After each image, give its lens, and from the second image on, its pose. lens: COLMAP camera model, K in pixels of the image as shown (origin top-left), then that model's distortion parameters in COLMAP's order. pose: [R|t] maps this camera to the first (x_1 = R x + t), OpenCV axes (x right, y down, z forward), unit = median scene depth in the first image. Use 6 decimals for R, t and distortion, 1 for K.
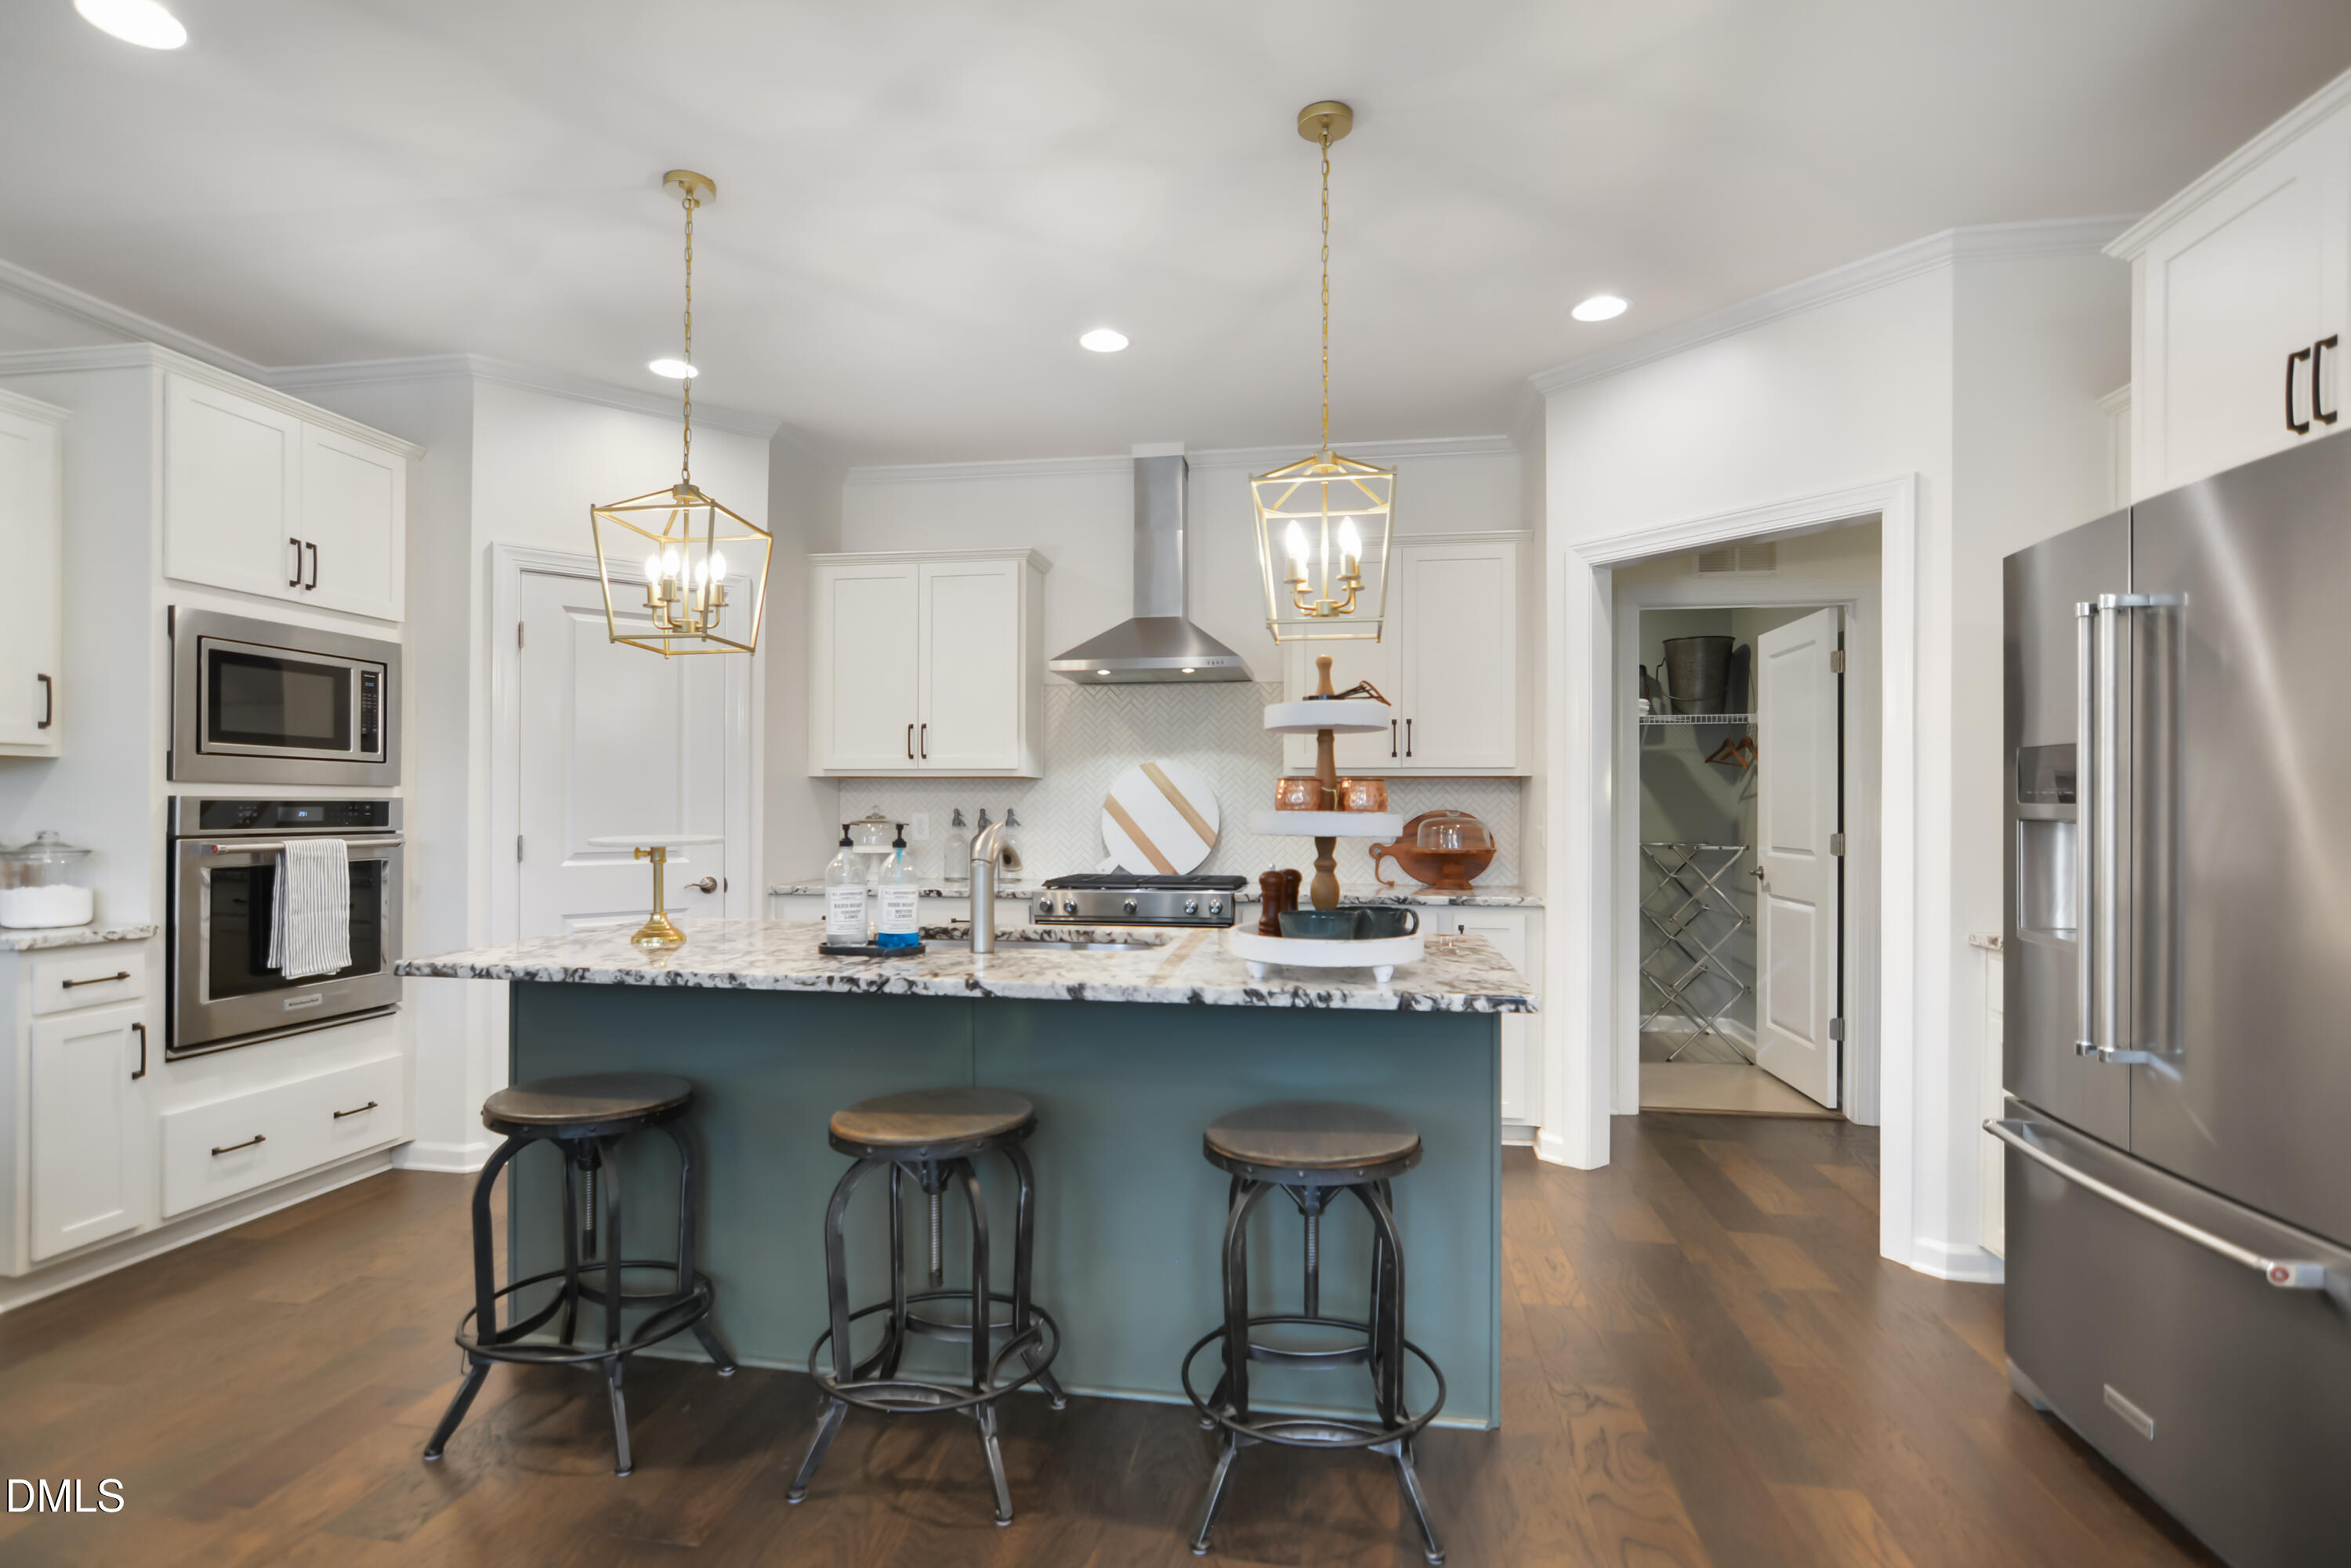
lens RADIAL K [[1157.1, 0, 1172.3], [0, 1157.1, 807.4], [0, 0, 1]] dist [-0.025241, 0.008854]
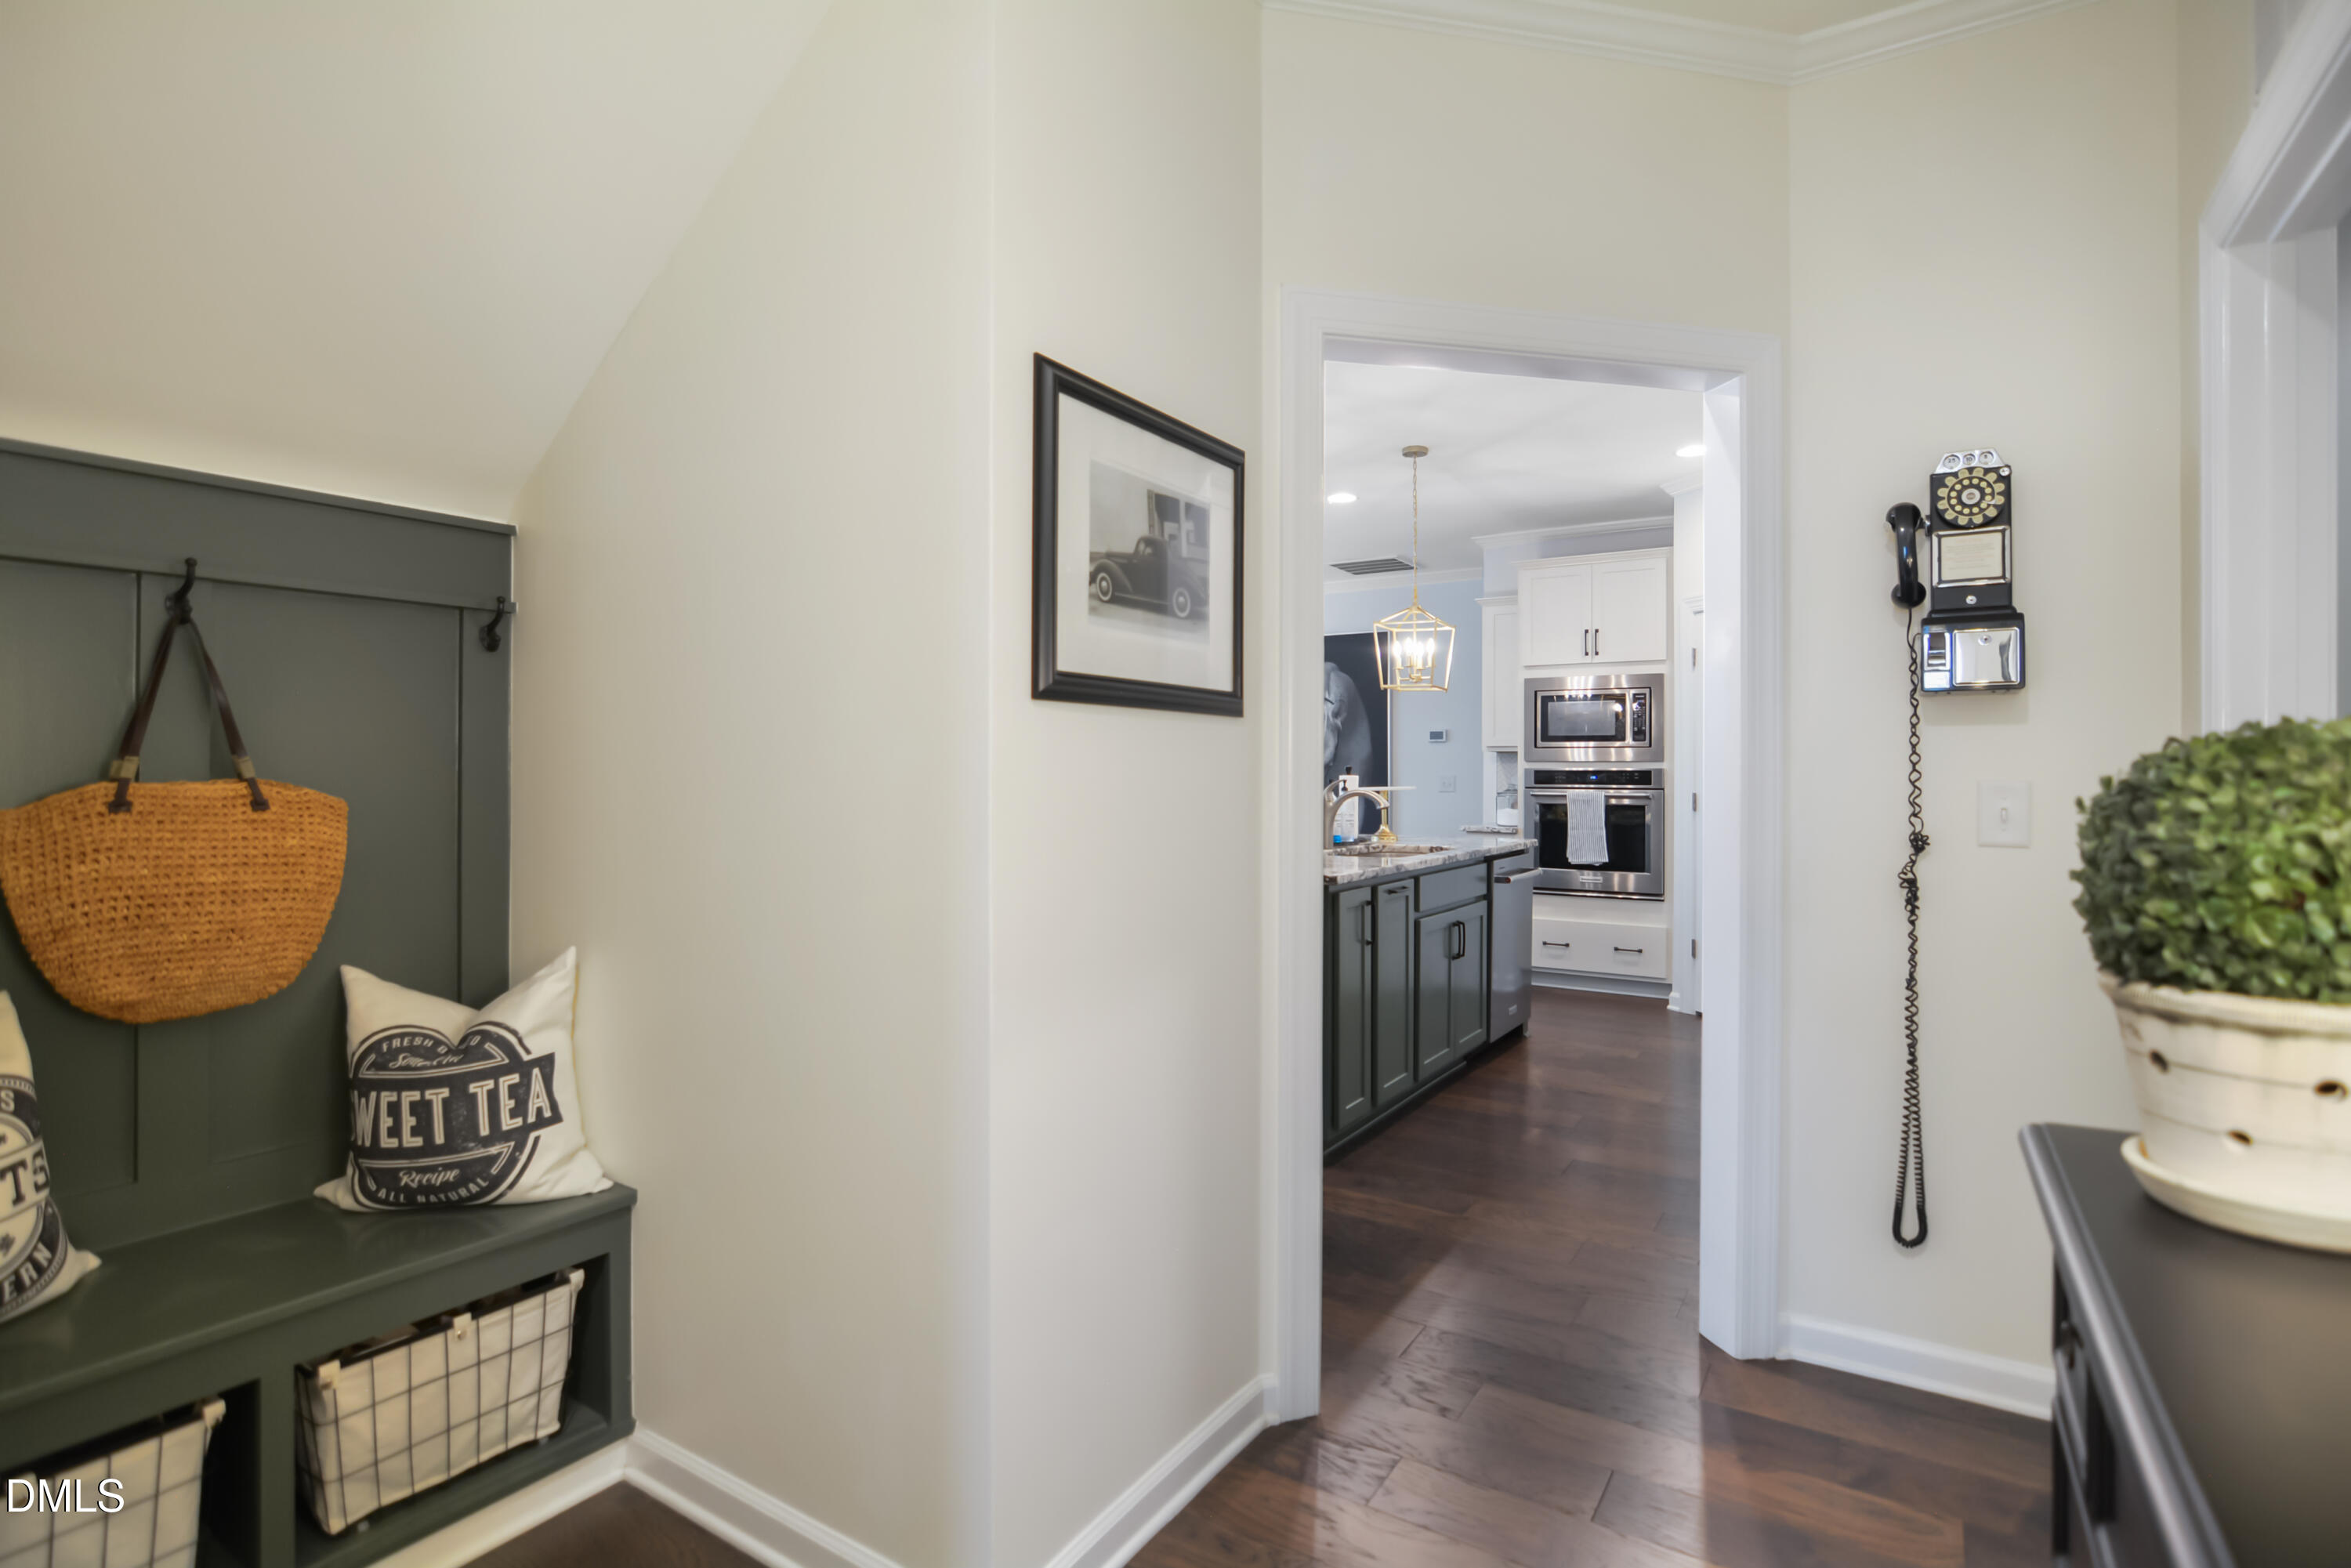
lens RADIAL K [[1157.1, 0, 1173.7], [0, 1157.1, 767.3], [0, 0, 1]] dist [-0.025241, 0.008854]
pose [[-0.400248, -0.004800, -0.916394, 1.141624], [-0.001812, 0.999988, -0.004446, -0.001152], [0.916405, -0.000119, -0.400252, 1.059658]]
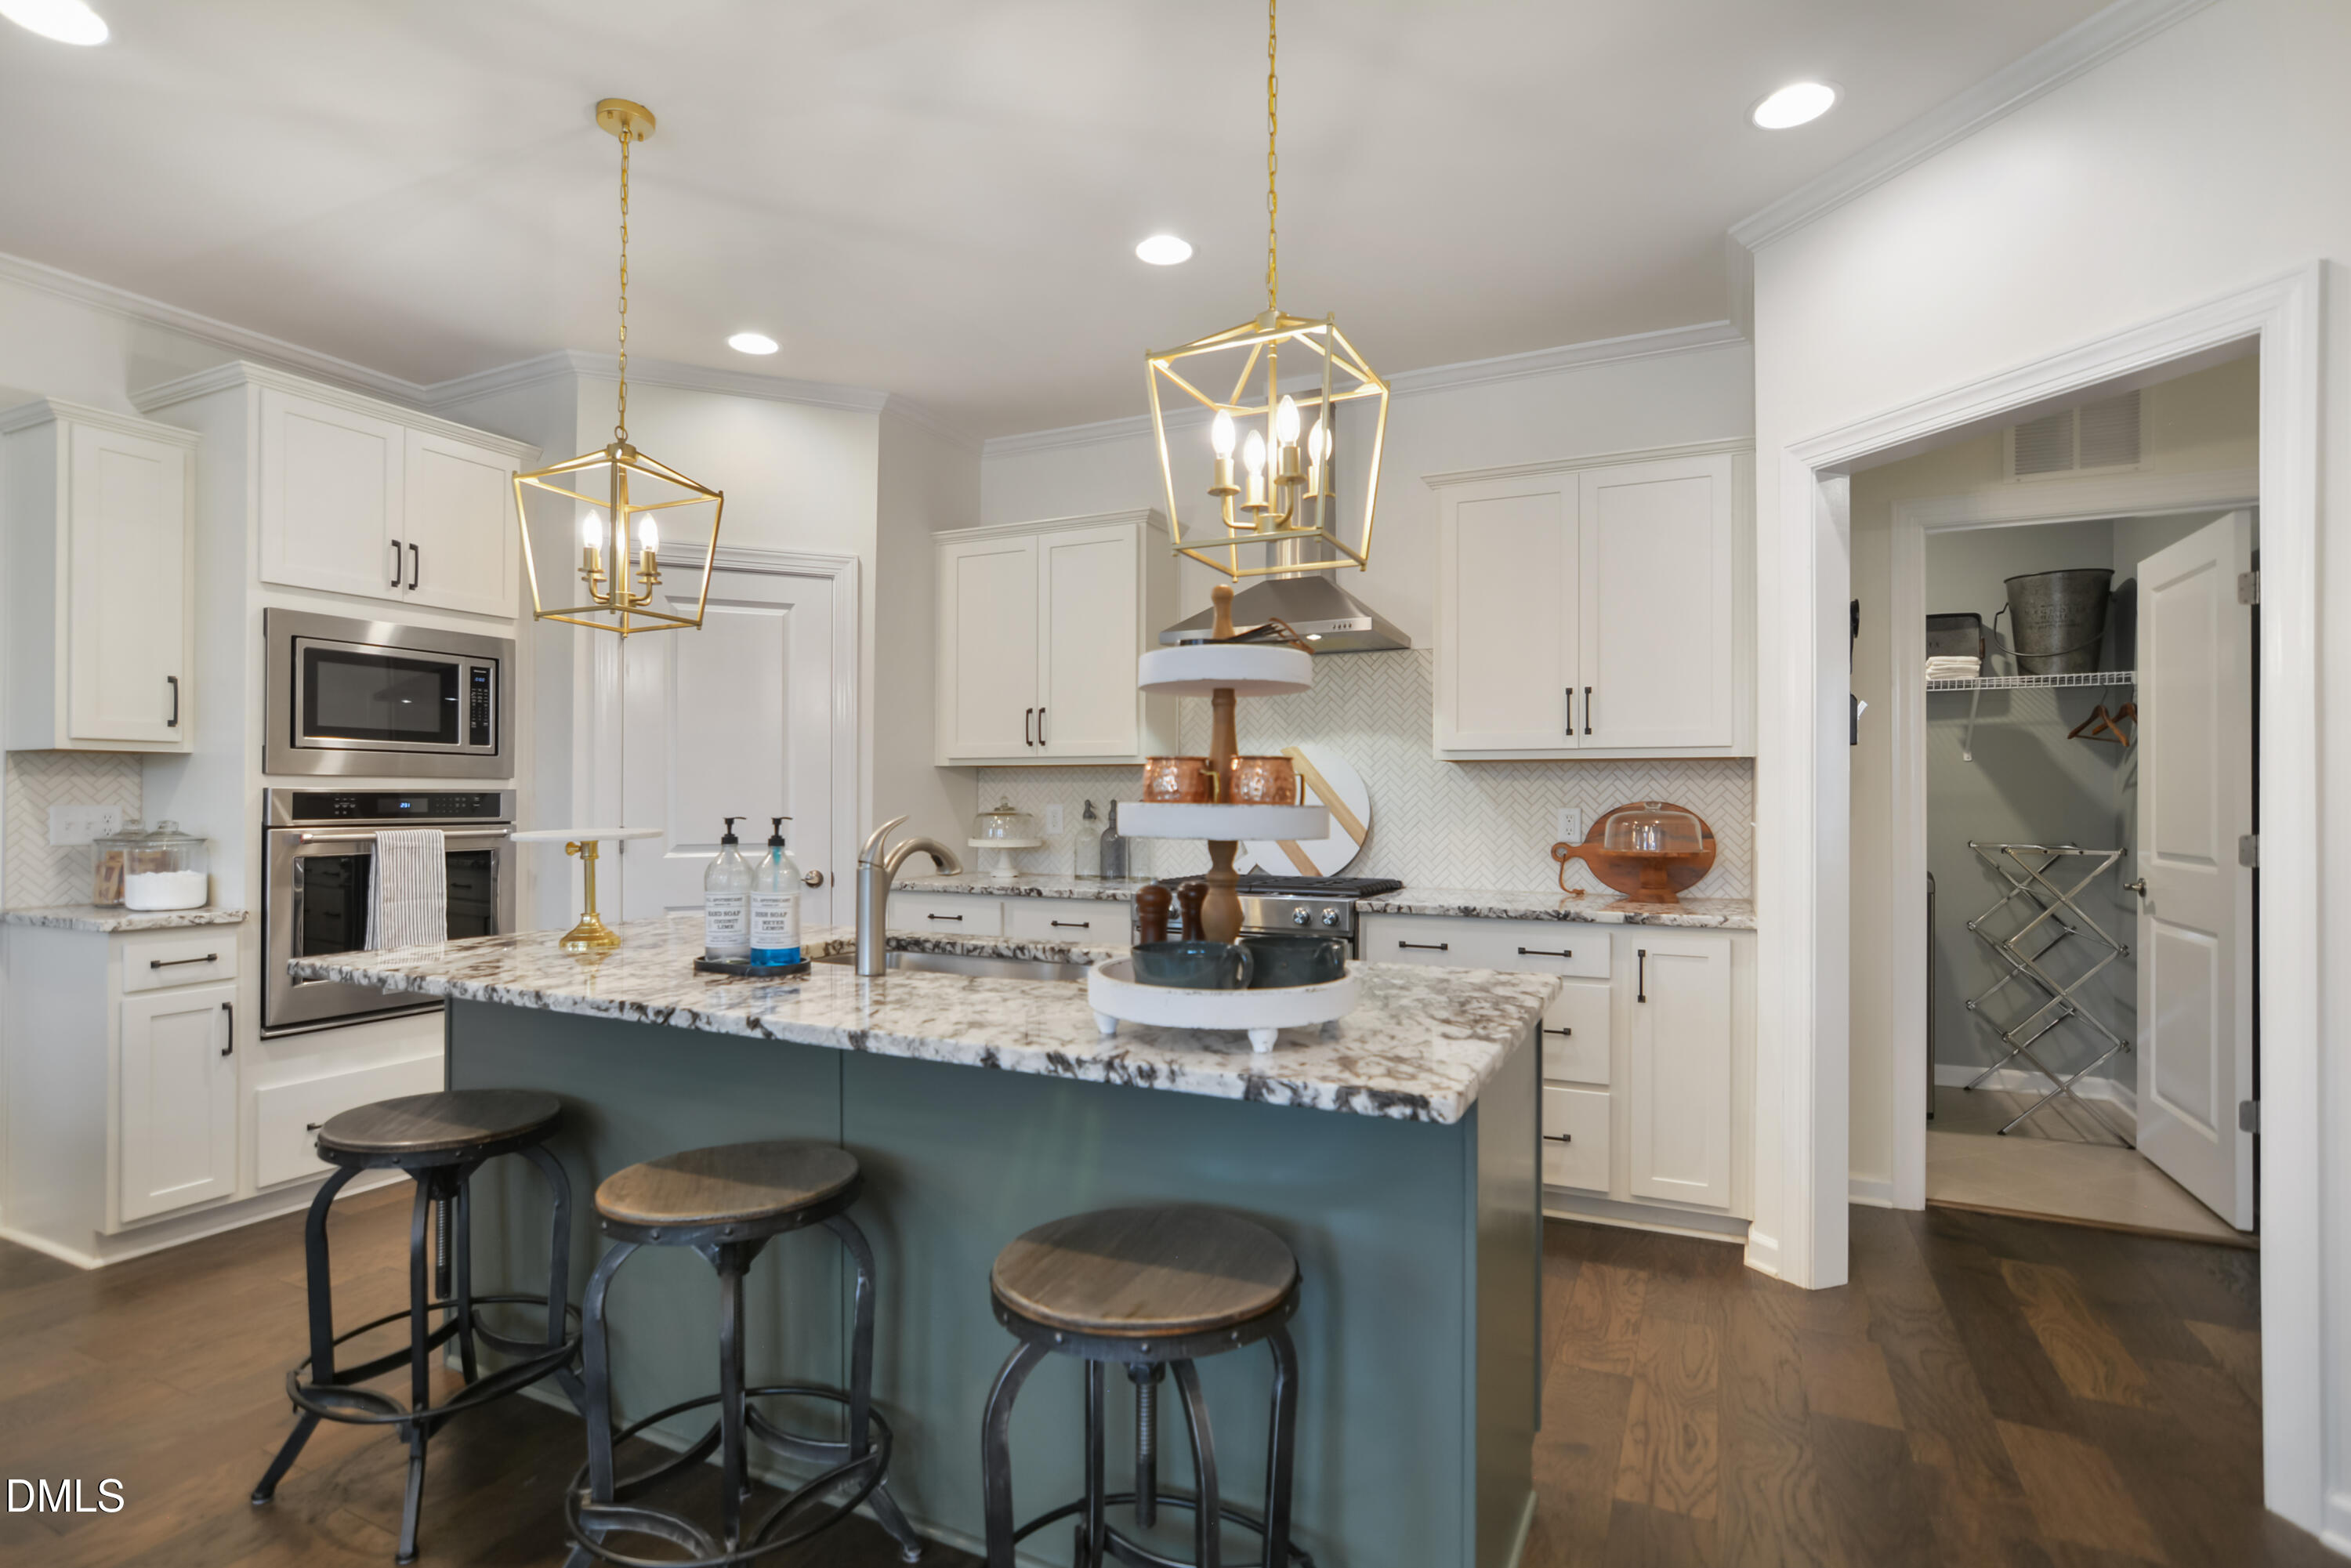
lens RADIAL K [[1157.1, 0, 1166.2], [0, 1157.1, 793.9], [0, 0, 1]] dist [-0.025241, 0.008854]
pose [[0.957546, -0.002260, -0.288271, 0.189900], [0.001033, 0.999990, -0.004409, 0.000684], [0.288279, 0.003924, 0.957539, 0.190802]]
